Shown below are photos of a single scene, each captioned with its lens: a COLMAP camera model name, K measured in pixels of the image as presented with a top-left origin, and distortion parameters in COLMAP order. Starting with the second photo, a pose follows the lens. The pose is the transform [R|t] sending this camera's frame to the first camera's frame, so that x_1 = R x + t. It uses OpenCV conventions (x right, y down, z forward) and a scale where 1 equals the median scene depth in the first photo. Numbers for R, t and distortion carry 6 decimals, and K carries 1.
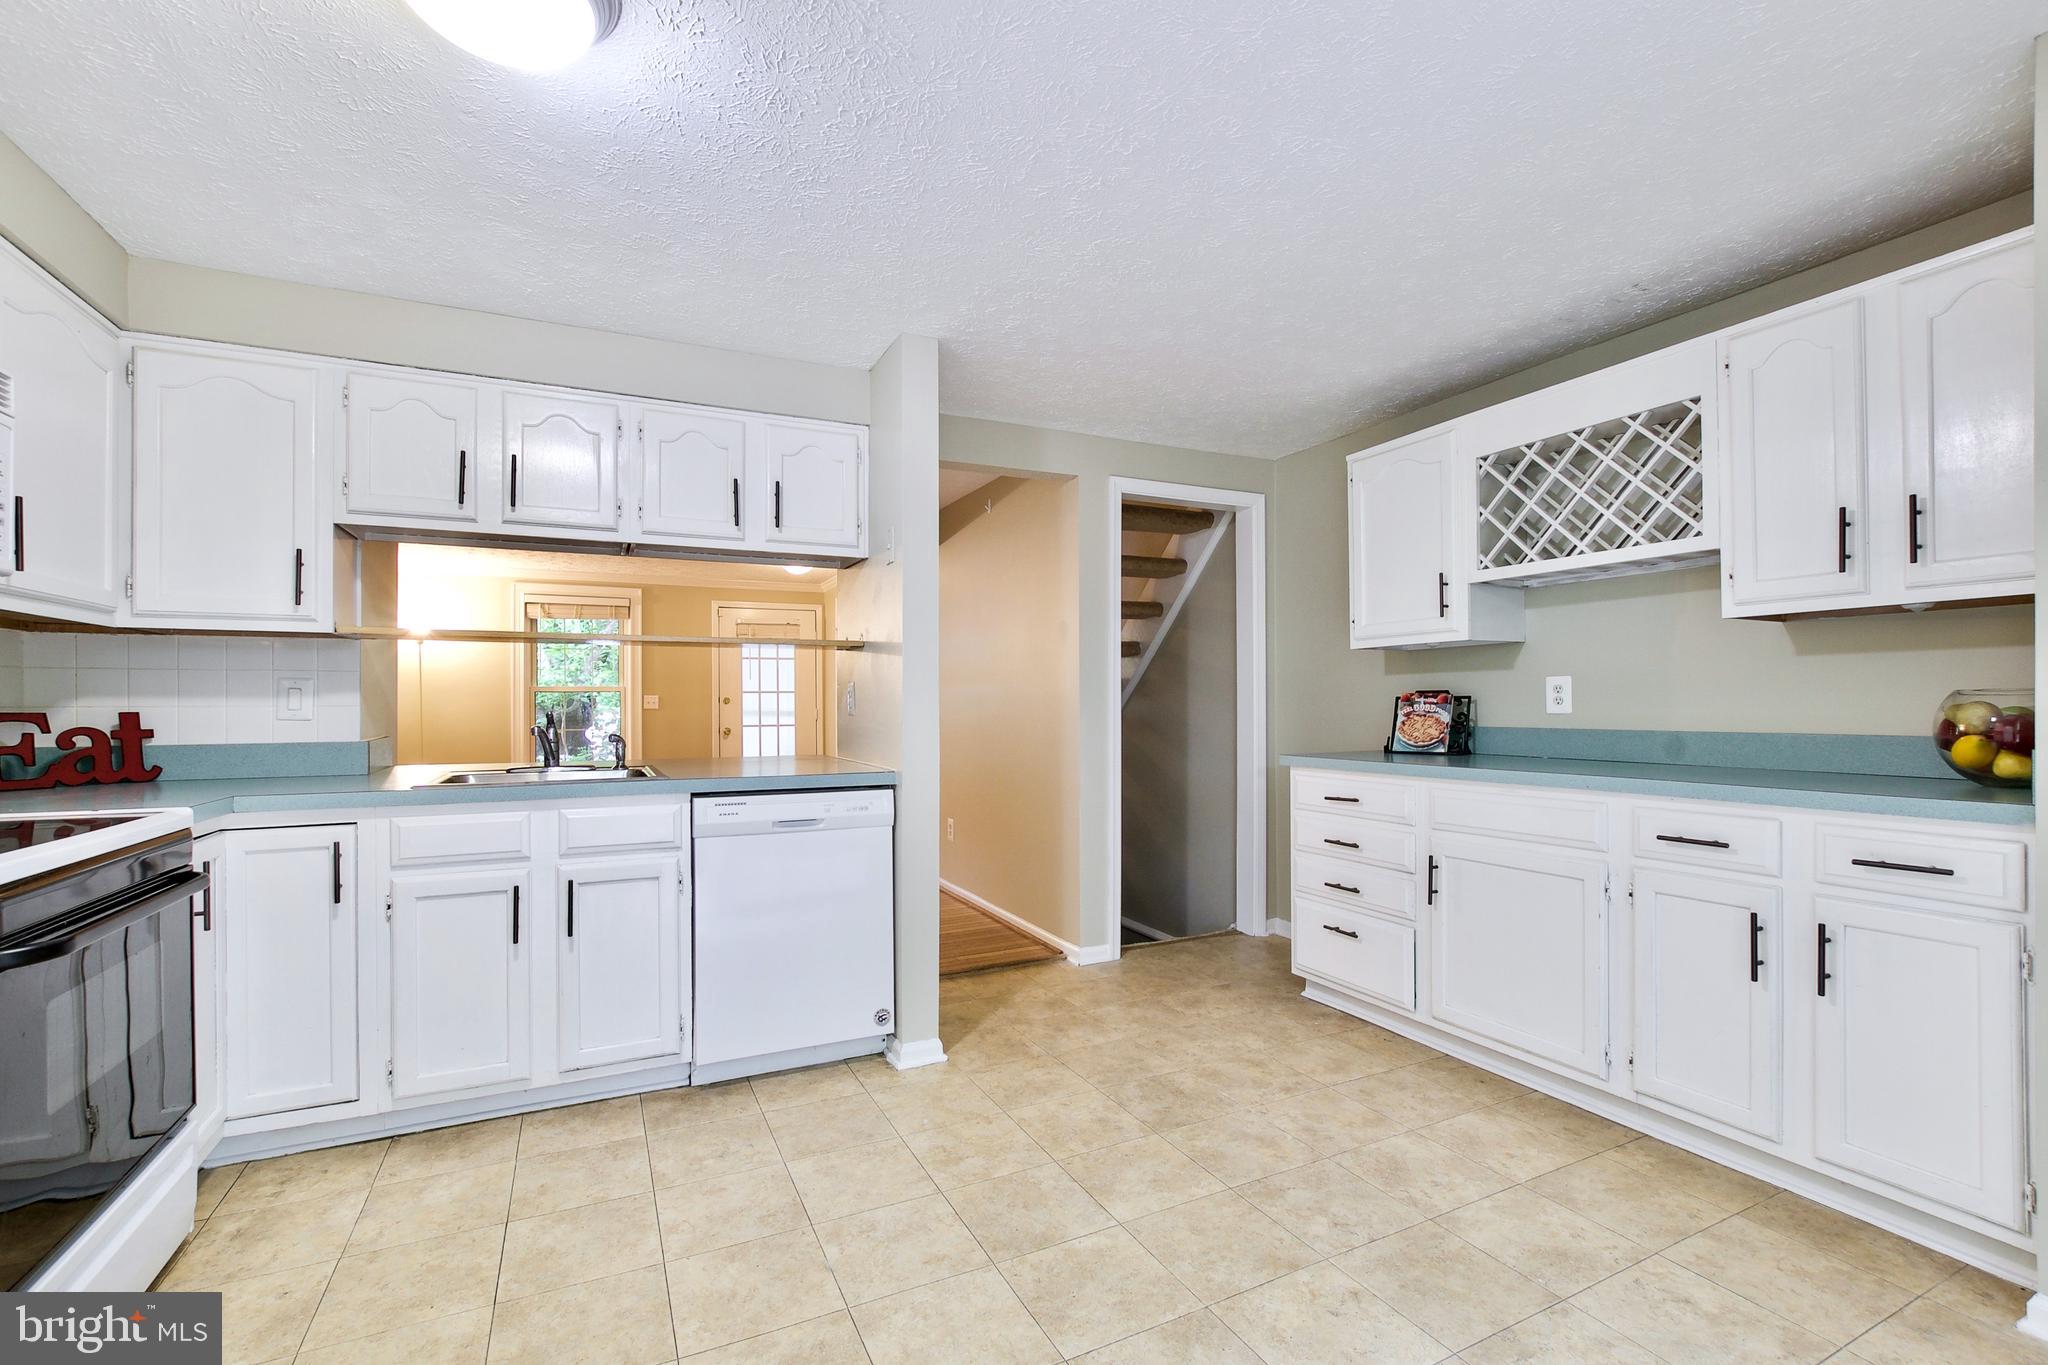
lens RADIAL K [[895.8, 0, 1022.7], [0, 895.8, 699.6], [0, 0, 1]] dist [-0.021163, 0.005272]
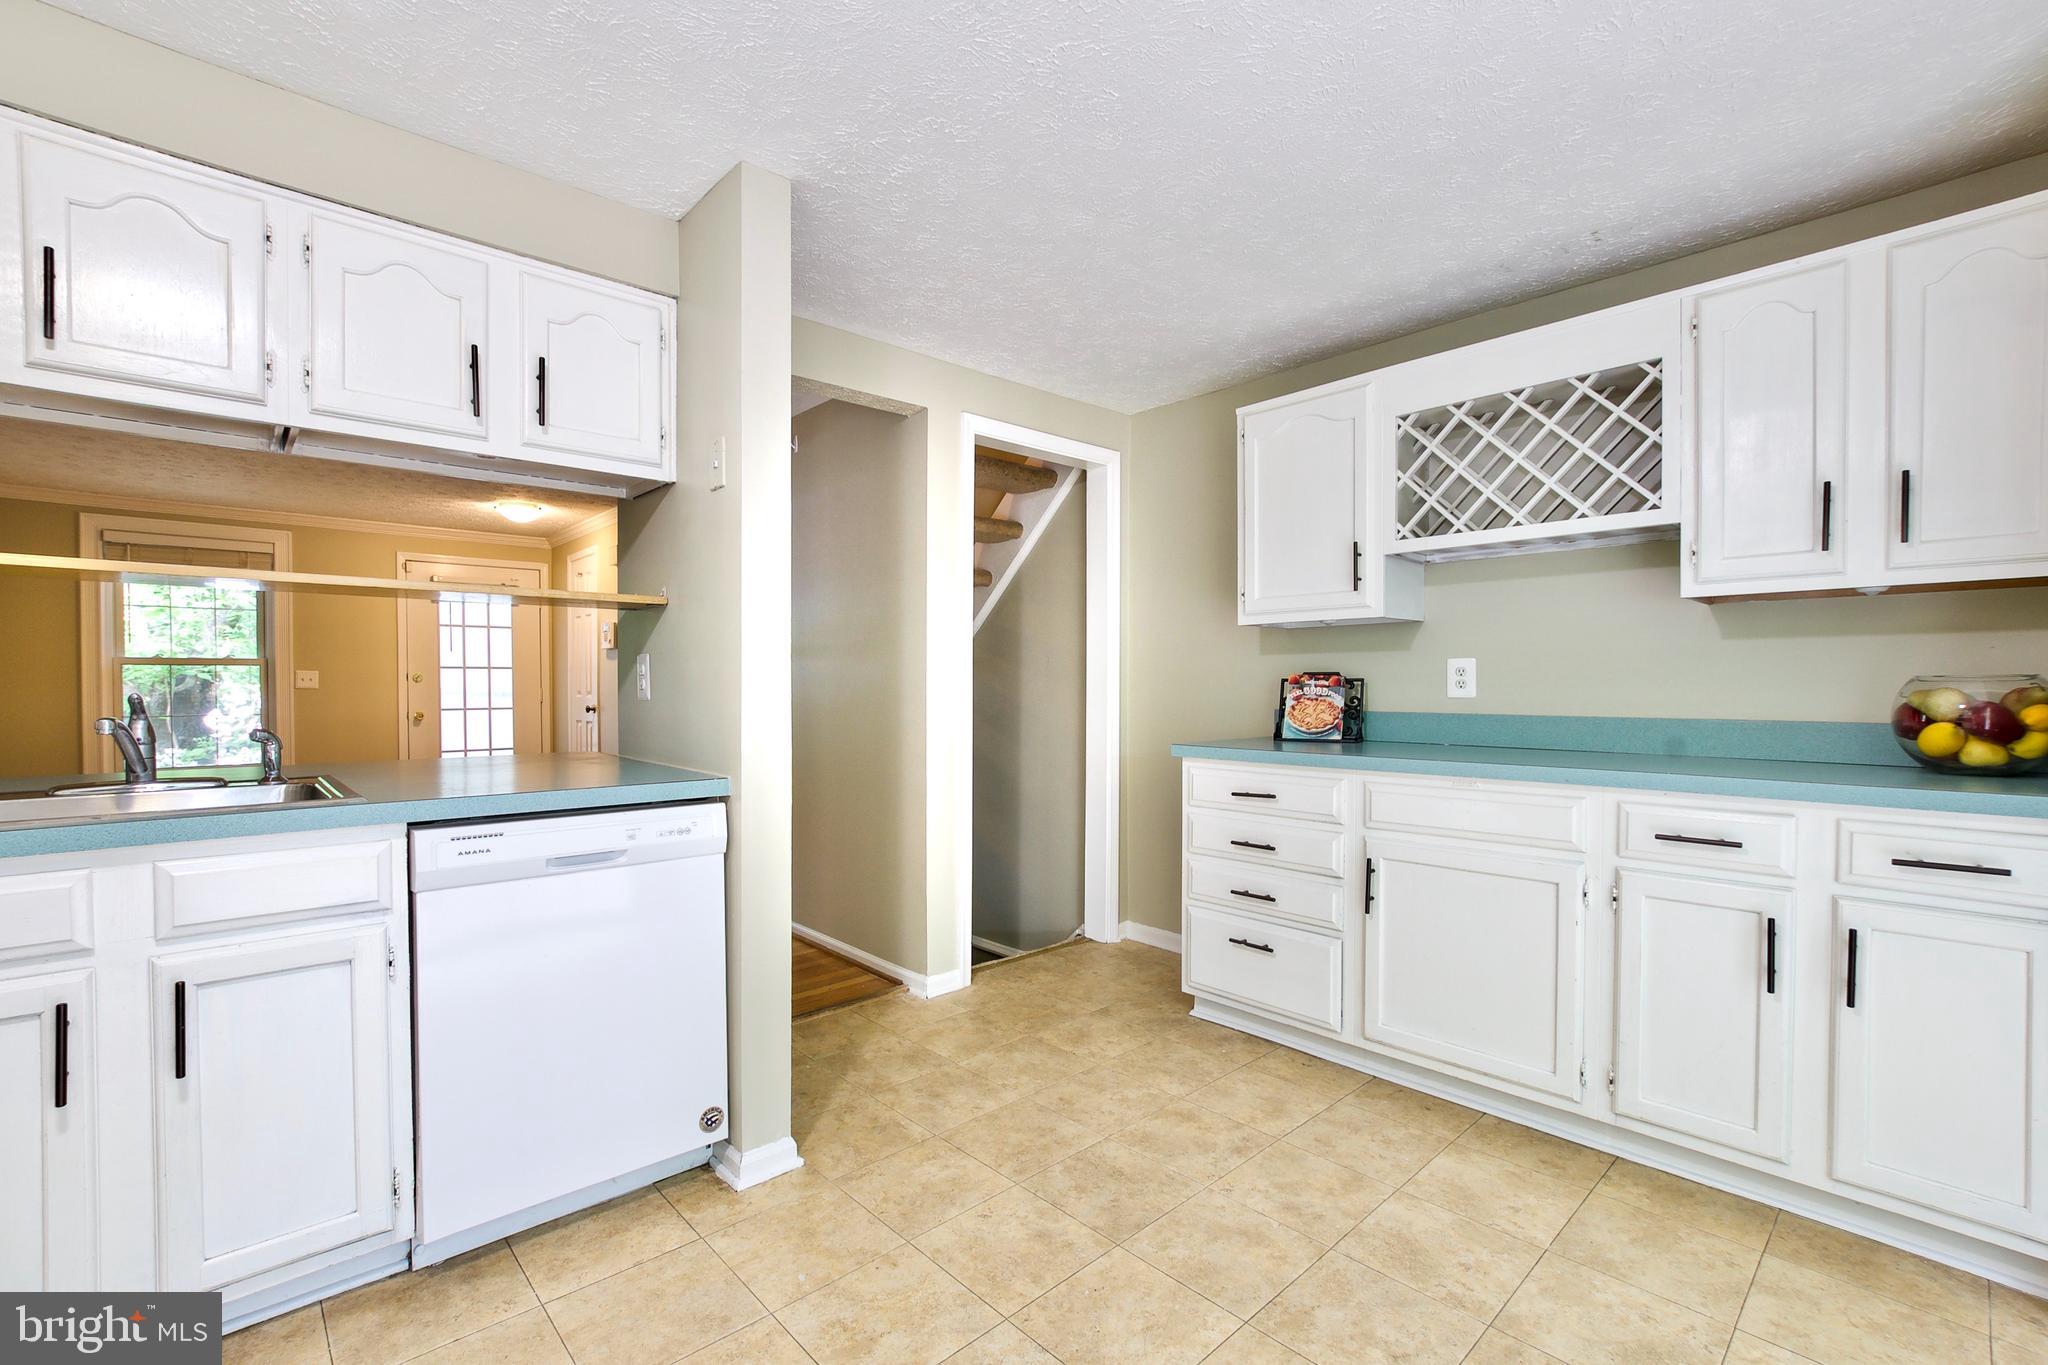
lens RADIAL K [[895.8, 0, 1023.8], [0, 895.8, 699.3], [0, 0, 1]] dist [-0.021163, 0.005272]
pose [[0.957496, 0.000292, 0.288446, -0.138314], [-0.006527, 0.999765, 0.020657, 0.001077], [-0.288372, -0.021662, 0.957273, 0.279032]]
